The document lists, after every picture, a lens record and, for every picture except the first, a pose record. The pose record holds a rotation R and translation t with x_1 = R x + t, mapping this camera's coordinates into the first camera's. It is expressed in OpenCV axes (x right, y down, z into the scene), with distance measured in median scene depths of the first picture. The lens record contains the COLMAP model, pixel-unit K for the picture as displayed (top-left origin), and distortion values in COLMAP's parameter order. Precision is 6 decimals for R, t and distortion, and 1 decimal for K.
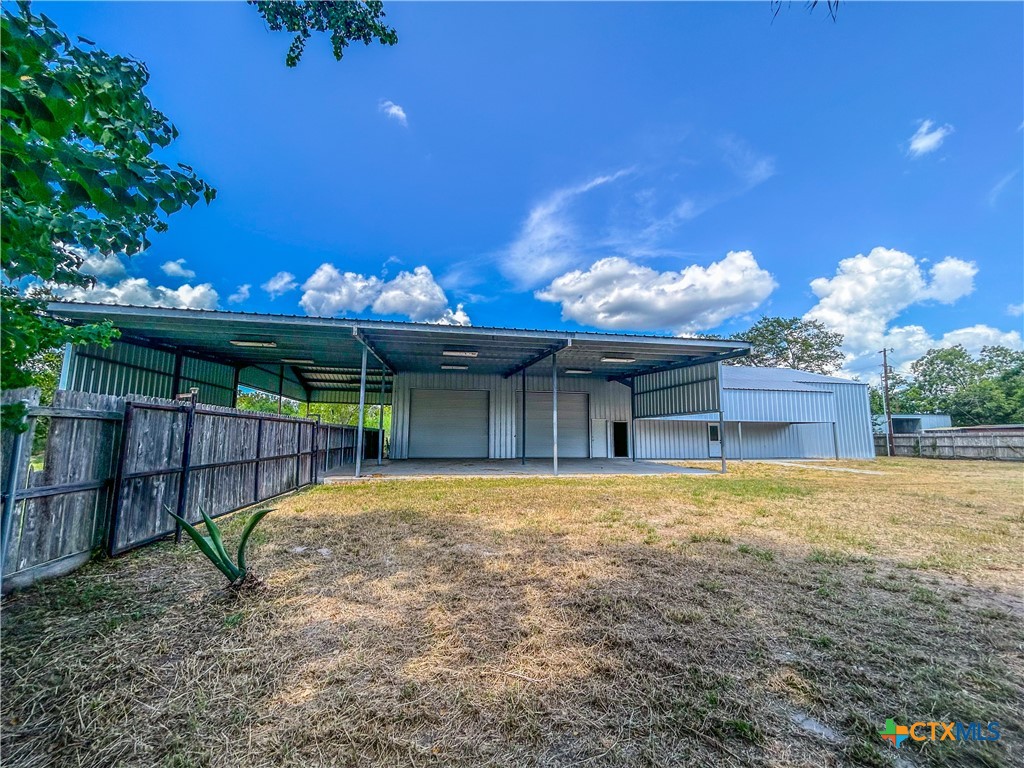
lens RADIAL K [[414.5, 0, 513.0], [0, 414.5, 384.6], [0, 0, 1]] dist [-0.001694, -0.000066]
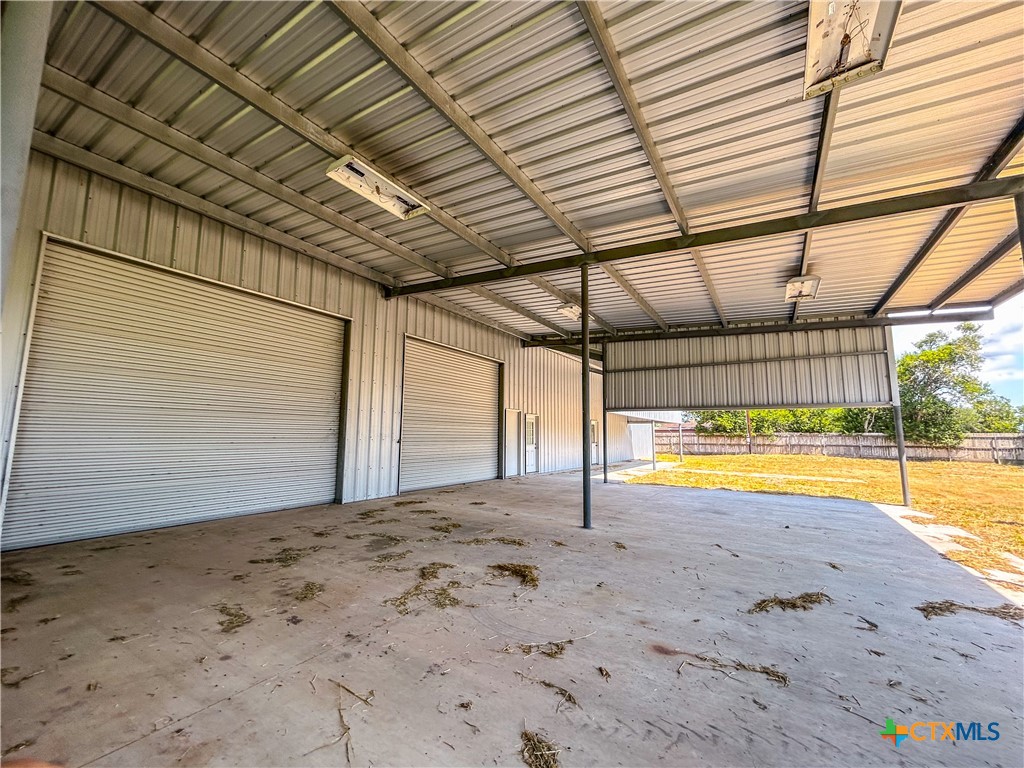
lens RADIAL K [[413.6, 0, 509.3], [0, 413.6, 390.9], [0, 0, 1]] dist [-0.000032, 0.000010]
pose [[0.687776, 0.075973, 0.721936, -0.359651], [-0.099340, 0.995003, -0.010069, 0.107558], [-0.719094, -0.064792, 0.691886, 1.032643]]
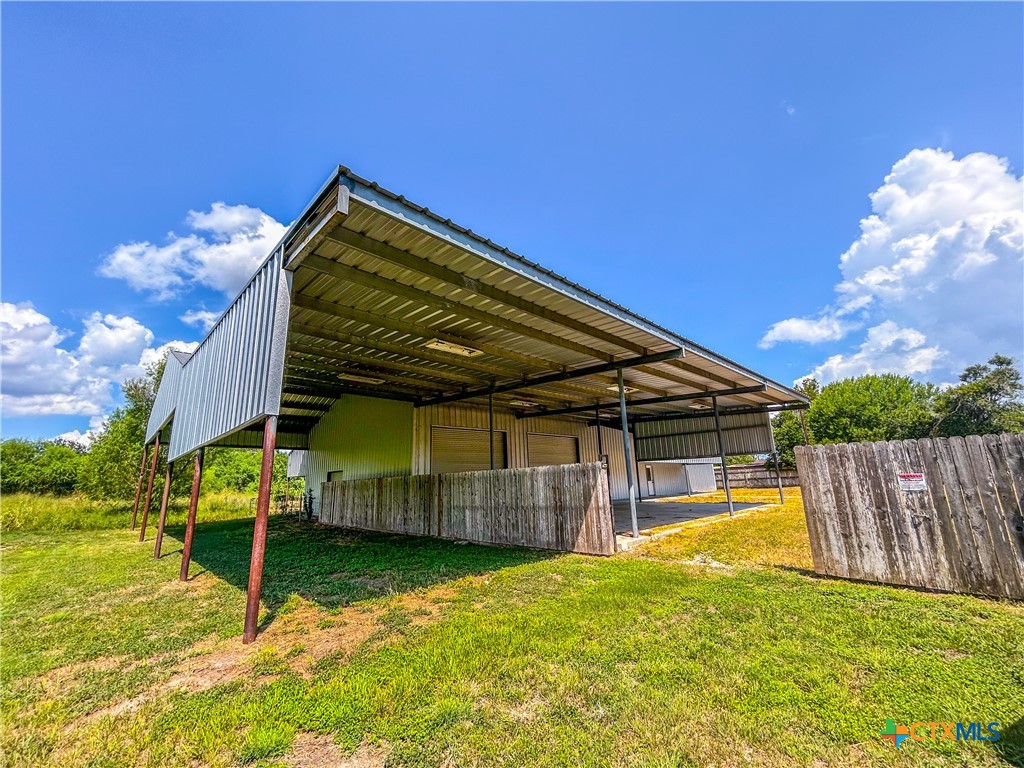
lens RADIAL K [[414.5, 0, 513.0], [0, 414.5, 384.6], [0, 0, 1]] dist [-0.001694, -0.000066]
pose [[0.836164, 0.088095, 0.541359, -0.856746], [-0.028096, 0.992601, -0.118129, 0.029040], [-0.547760, 0.083566, 0.832452, 0.407443]]
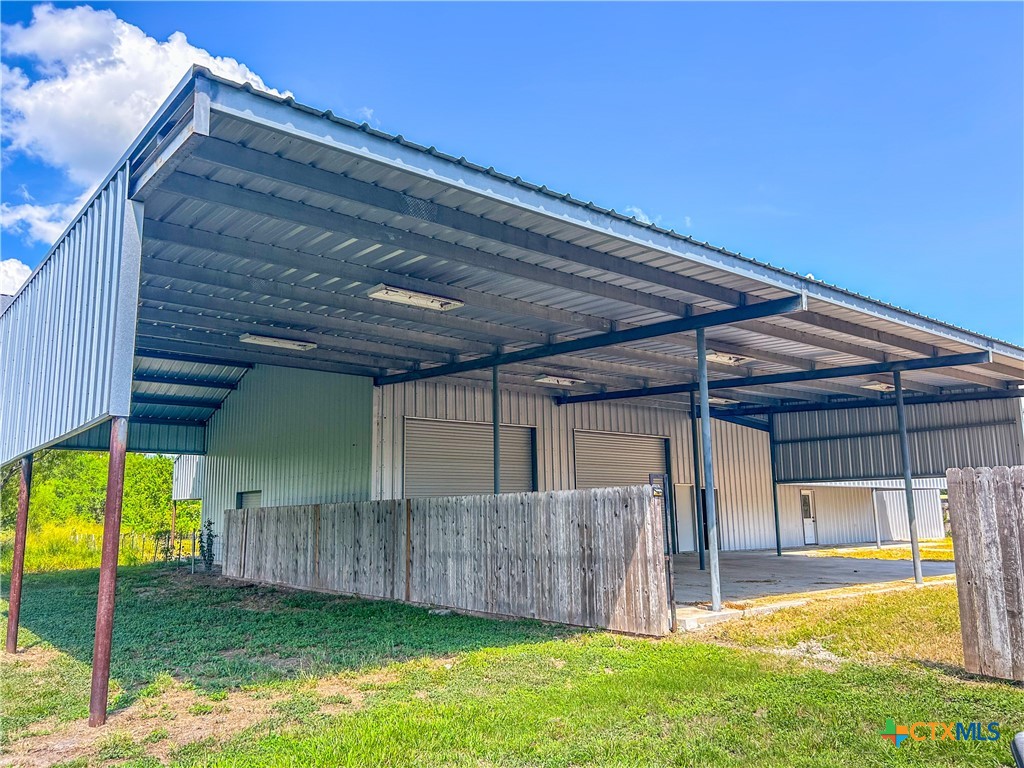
lens RADIAL K [[766.9, 0, 513.0], [0, 766.9, 386.9], [0, 0, 1]] dist [0.068273, -0.083105]
pose [[0.880563, 0.055896, 0.470621, -0.847952], [-0.037780, 0.998139, -0.047862, 0.015894], [-0.472420, 0.024366, 0.881037, 0.305519]]
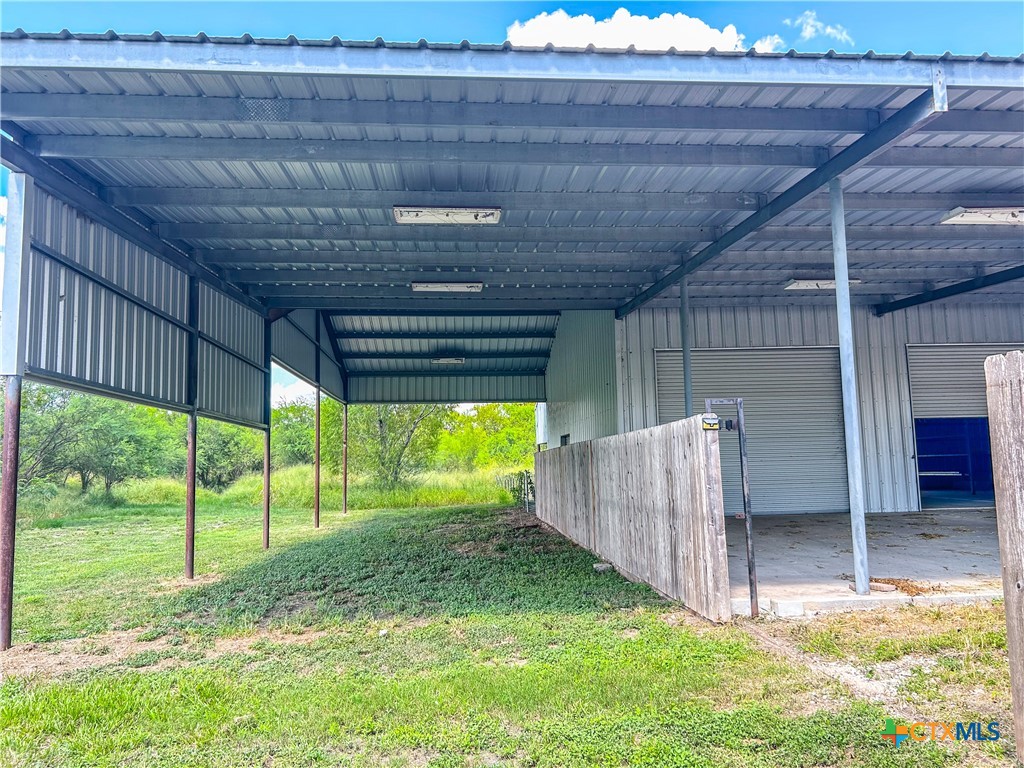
lens RADIAL K [[766.9, 0, 513.0], [0, 766.9, 386.9], [0, 0, 1]] dist [0.068273, -0.083105]
pose [[0.994003, -0.046080, -0.099165, -0.491543], [0.048680, 0.998527, 0.023962, 0.030195], [0.097915, -0.028646, 0.994782, 0.351593]]
